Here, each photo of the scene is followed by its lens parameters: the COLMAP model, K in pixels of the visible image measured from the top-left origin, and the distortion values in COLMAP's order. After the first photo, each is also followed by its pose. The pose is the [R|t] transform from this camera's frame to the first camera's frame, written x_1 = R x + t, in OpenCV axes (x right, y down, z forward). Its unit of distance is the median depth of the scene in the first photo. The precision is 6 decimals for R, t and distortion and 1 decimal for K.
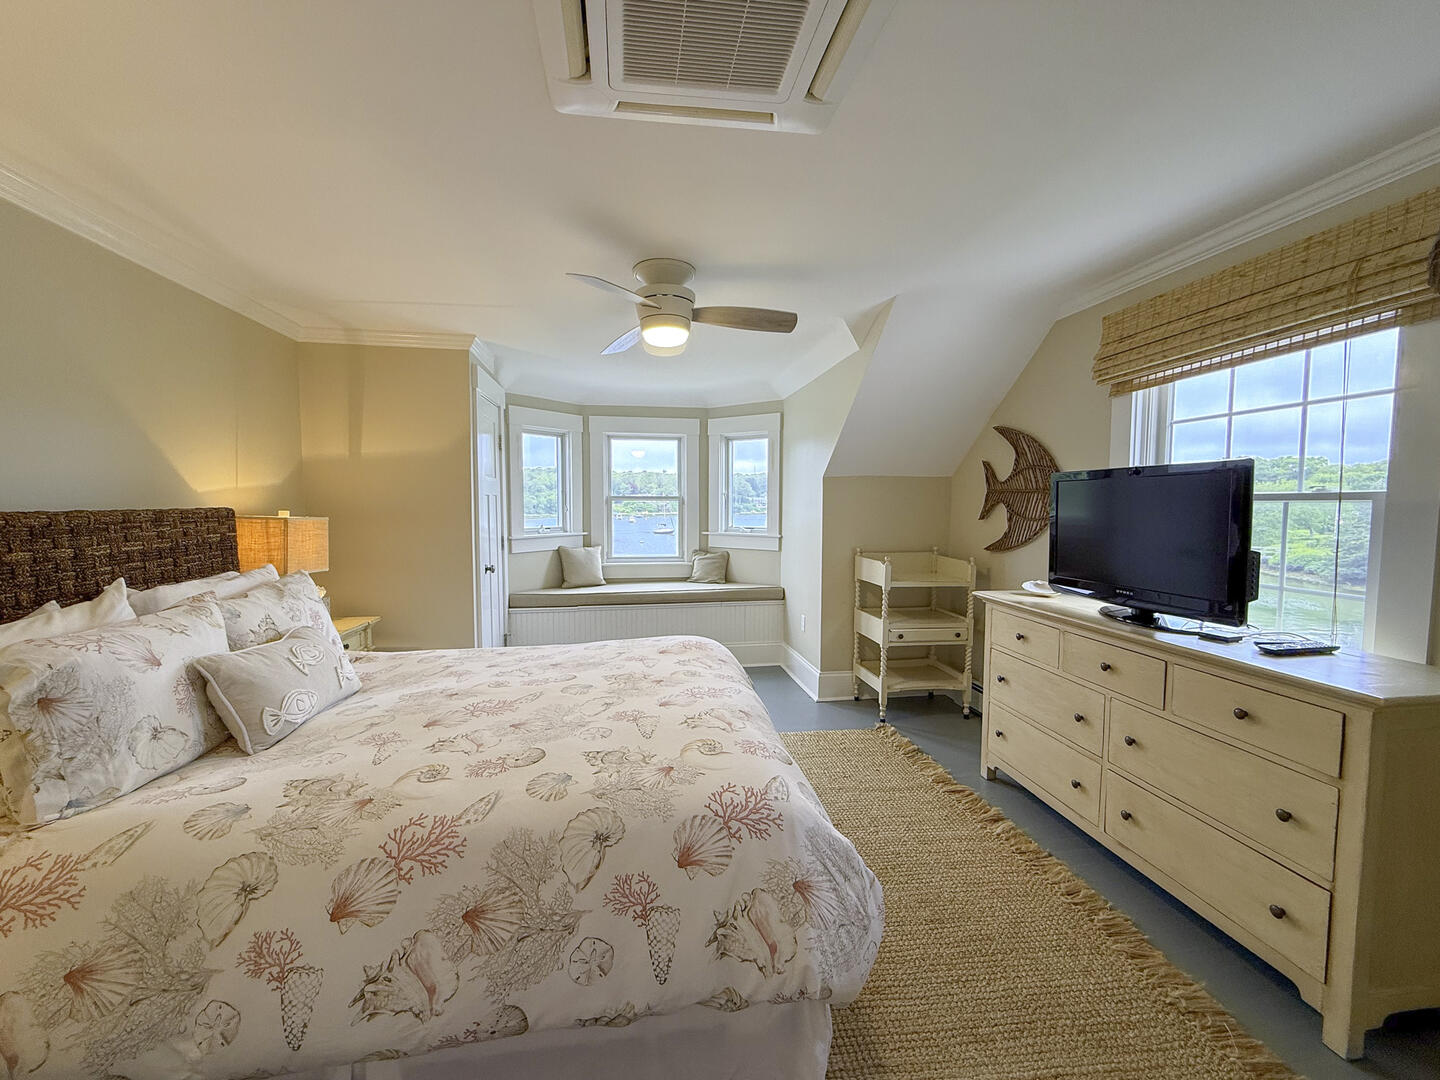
lens RADIAL K [[573.7, 0, 711.3], [0, 573.7, 540.3], [0, 0, 1]] dist [0.000377, 0.000173]
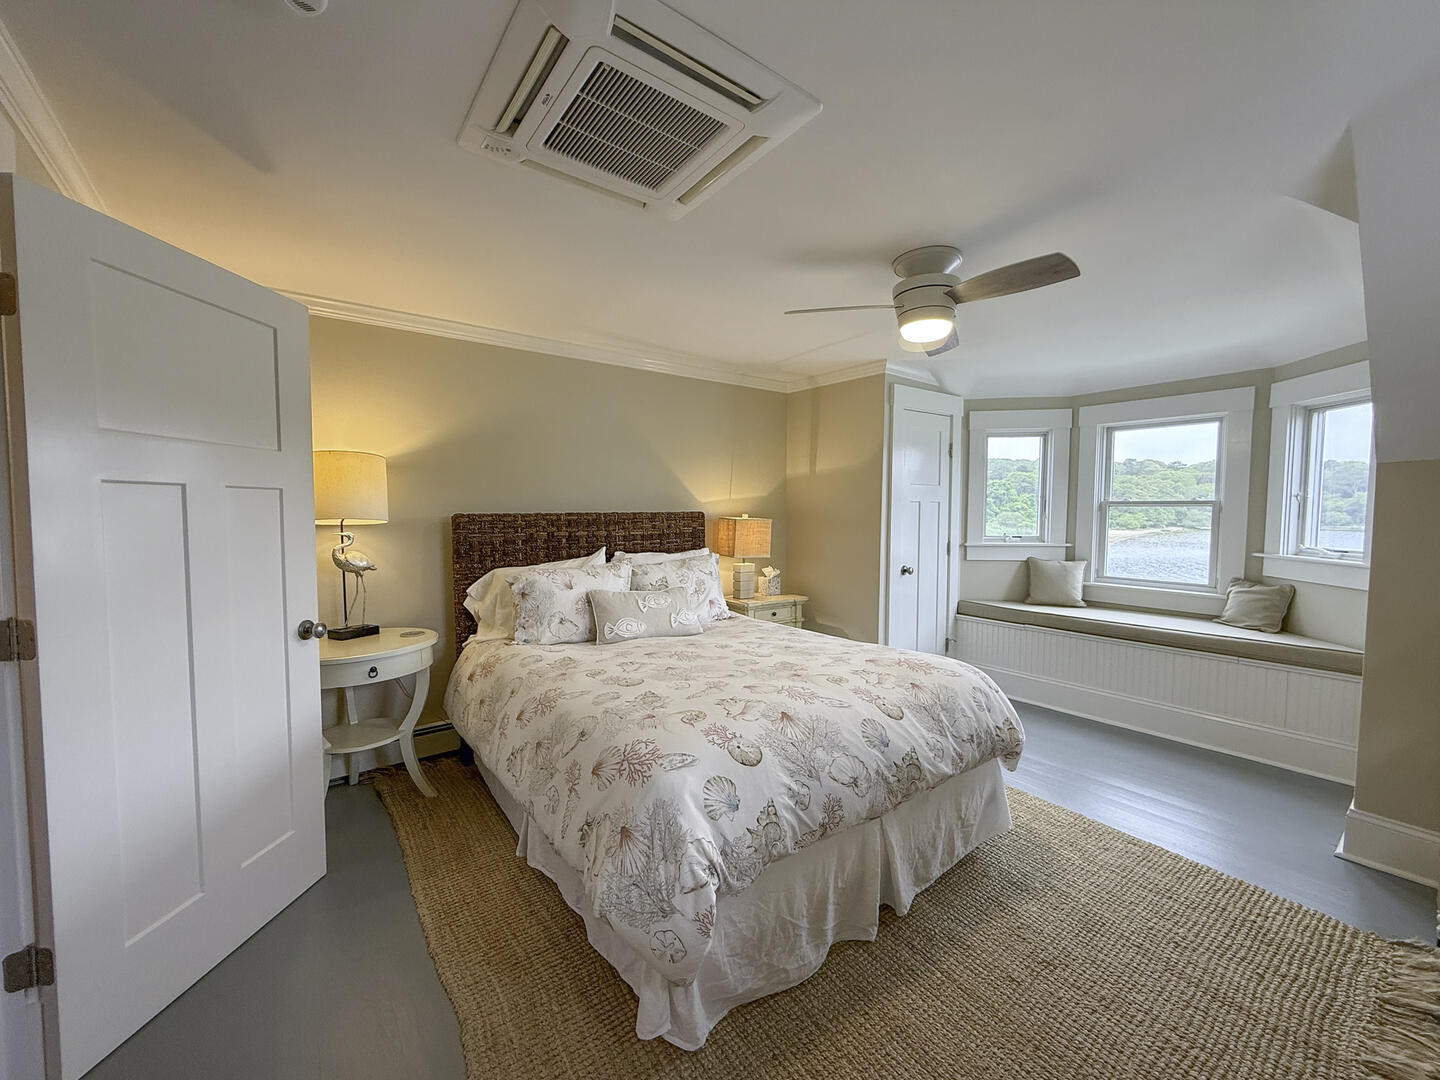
lens RADIAL K [[573.7, 0, 725.3], [0, 573.7, 539.0], [0, 0, 1]] dist [0.000377, 0.000173]
pose [[0.483282, 0.045813, -0.874265, 0.681176], [-0.058466, 0.998089, 0.019982, -0.018990], [0.873510, 0.041457, 0.485037, 0.314558]]
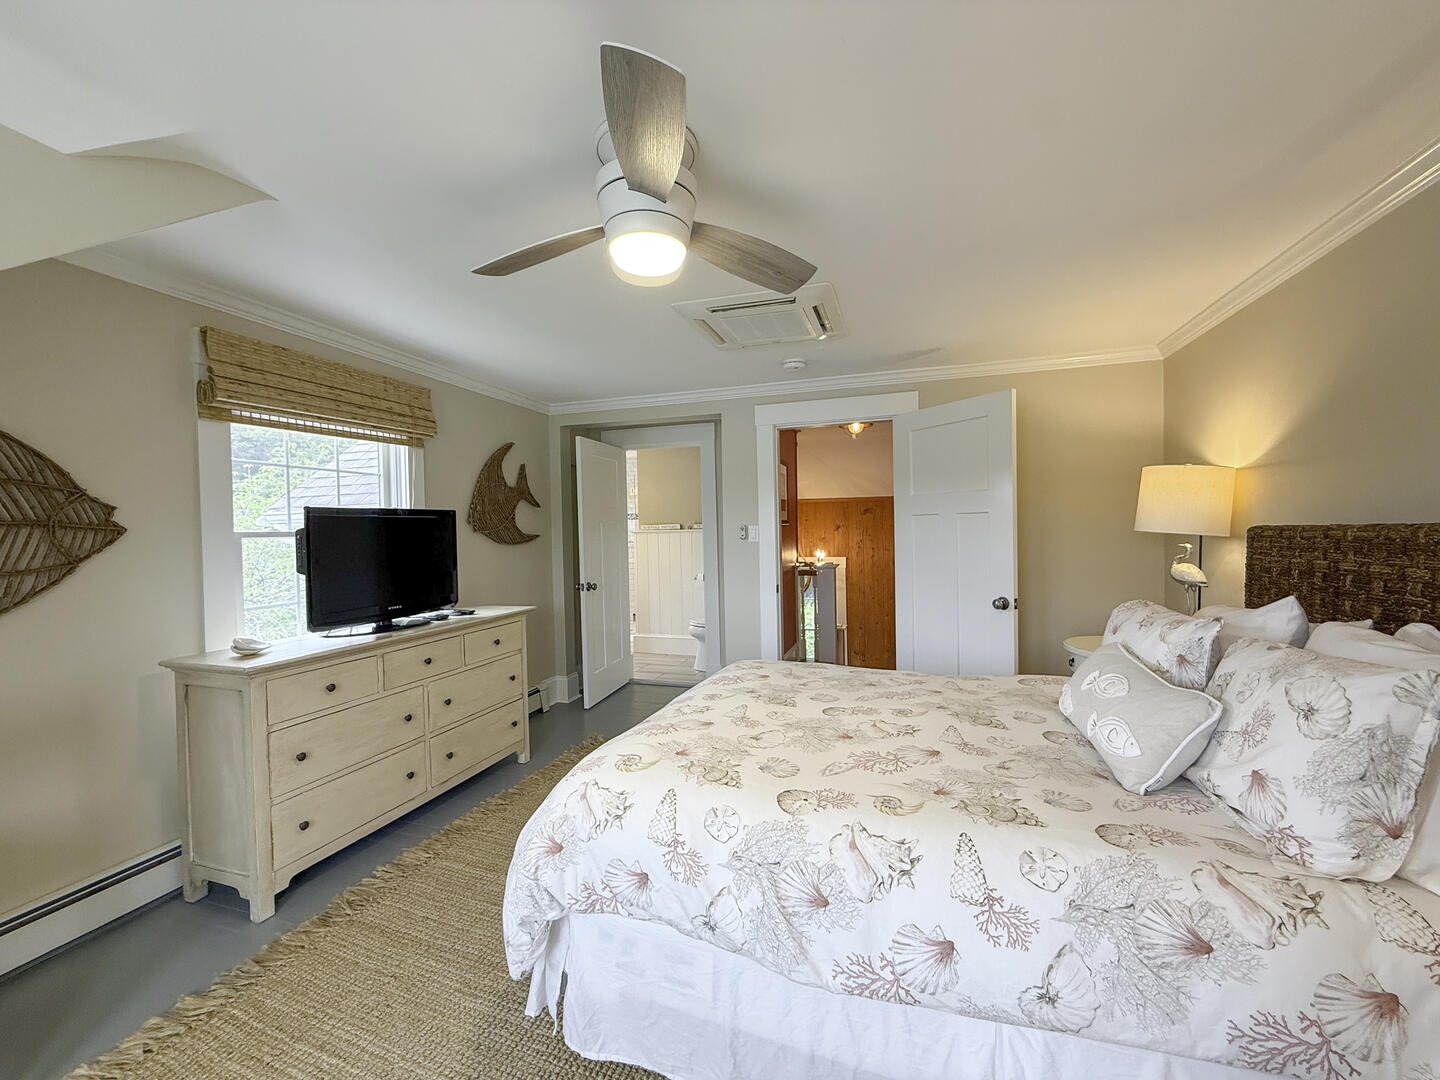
lens RADIAL K [[573.7, 0, 724.5], [0, 573.7, 544.8], [0, 0, 1]] dist [0.000377, 0.000173]
pose [[-0.896226, 0.009595, 0.443494, -0.381783], [0.050137, 0.995551, 0.079782, -0.087166], [-0.440755, 0.093738, -0.892720, 1.410356]]
